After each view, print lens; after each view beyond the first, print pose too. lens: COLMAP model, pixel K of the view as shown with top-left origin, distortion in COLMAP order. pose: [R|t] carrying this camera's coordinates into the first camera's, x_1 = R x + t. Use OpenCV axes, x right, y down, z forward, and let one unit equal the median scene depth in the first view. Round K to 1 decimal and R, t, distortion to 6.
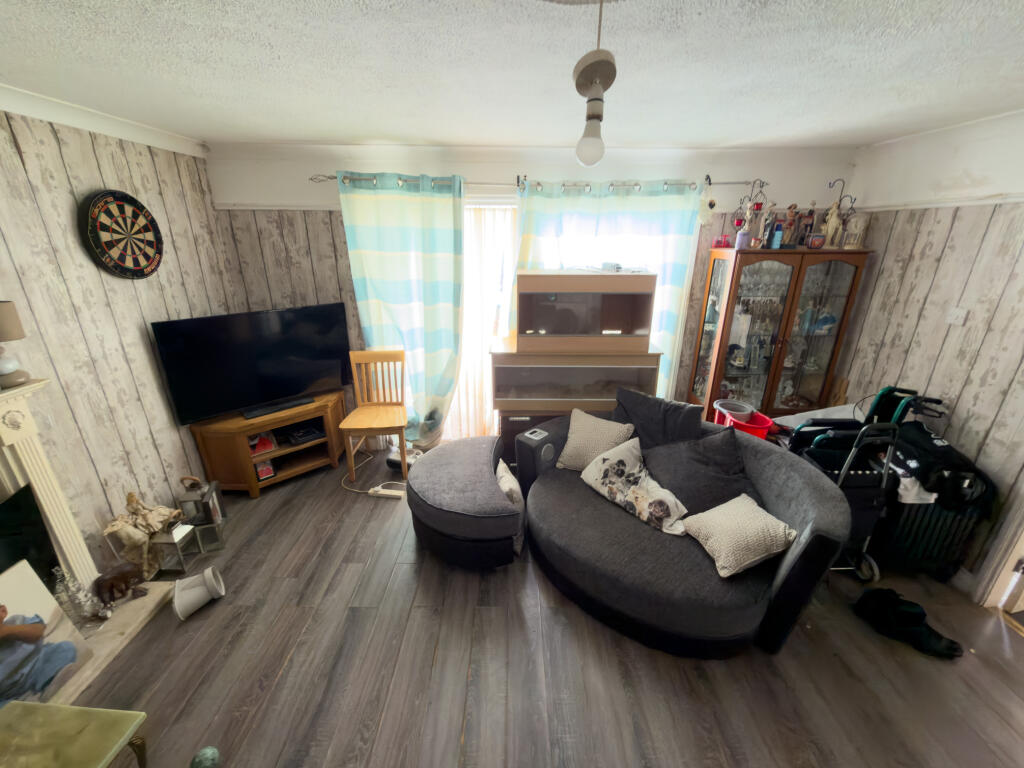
lens RADIAL K [[408.7, 0, 514.5], [0, 408.7, 381.8], [0, 0, 1]] dist [0.001094, 0.000022]
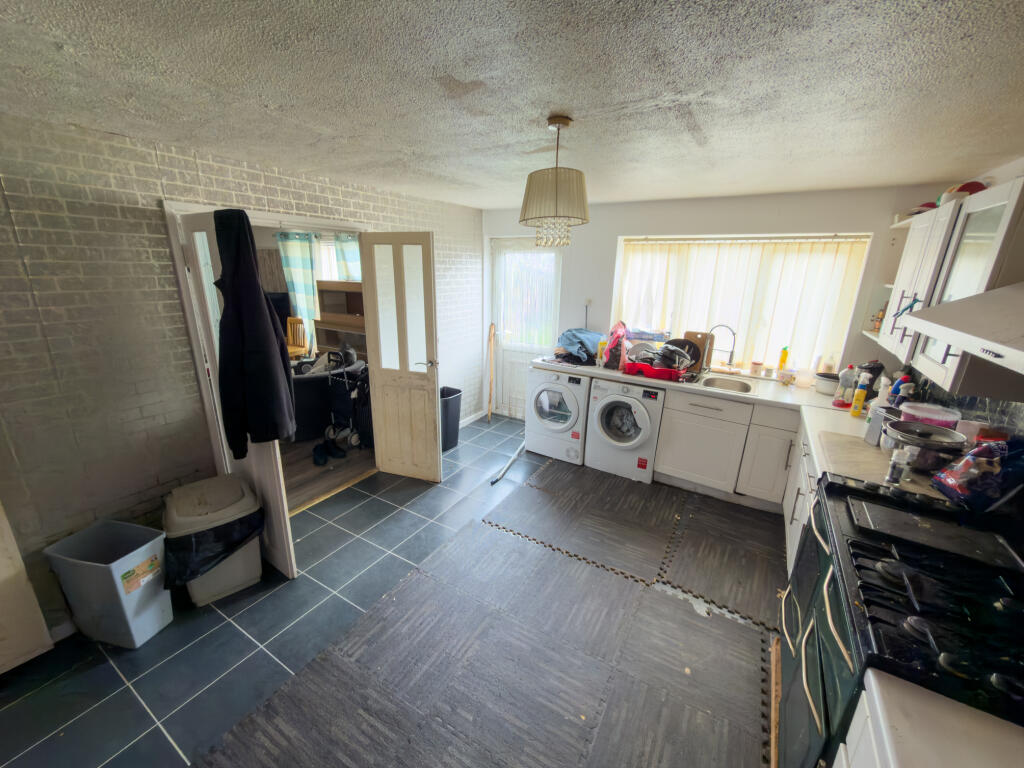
lens RADIAL K [[408.7, 0, 520.8], [0, 408.7, 380.2], [0, 0, 1]] dist [0.001094, 0.000022]
pose [[0.862451, 0.151611, -0.482900, 2.185694], [-0.186574, 0.982126, -0.024870, 0.093101], [0.470498, 0.111545, 0.875322, -0.260749]]
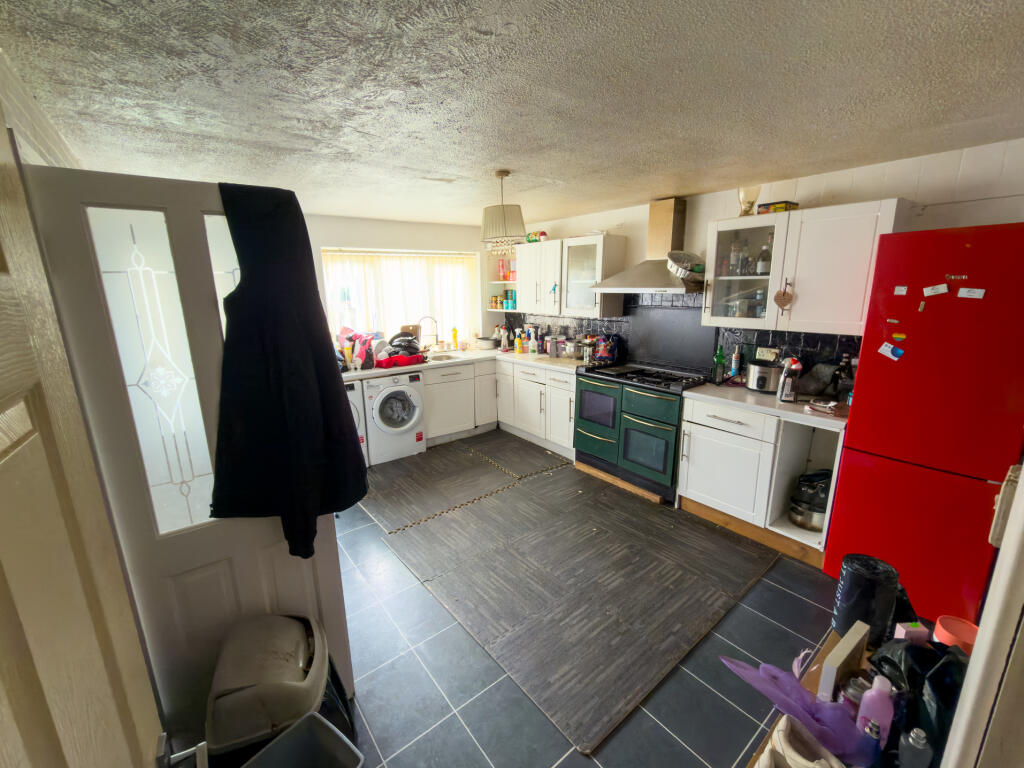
lens RADIAL K [[408.7, 0, 517.4], [0, 408.7, 377.8], [0, 0, 1]] dist [0.001094, 0.000022]
pose [[0.792565, -0.160629, 0.588251, 1.207210], [0.226006, 0.973356, -0.038717, 0.188359], [-0.566359, 0.163634, 0.807751, -0.442759]]
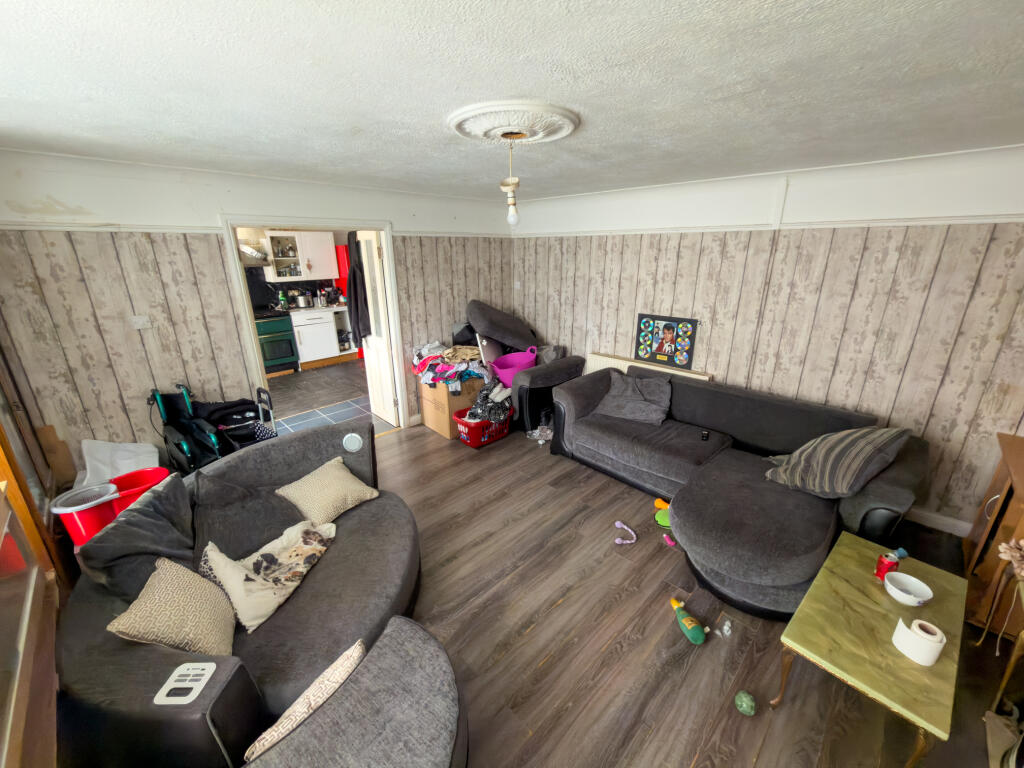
lens RADIAL K [[408.7, 0, 509.4], [0, 408.7, 379.8], [0, 0, 1]] dist [0.001094, 0.000022]
pose [[-0.704647, -0.215125, 0.676161, -0.518528], [0.243159, 0.822020, 0.514934, -0.356052], [-0.666593, 0.527261, -0.526924, 0.940503]]
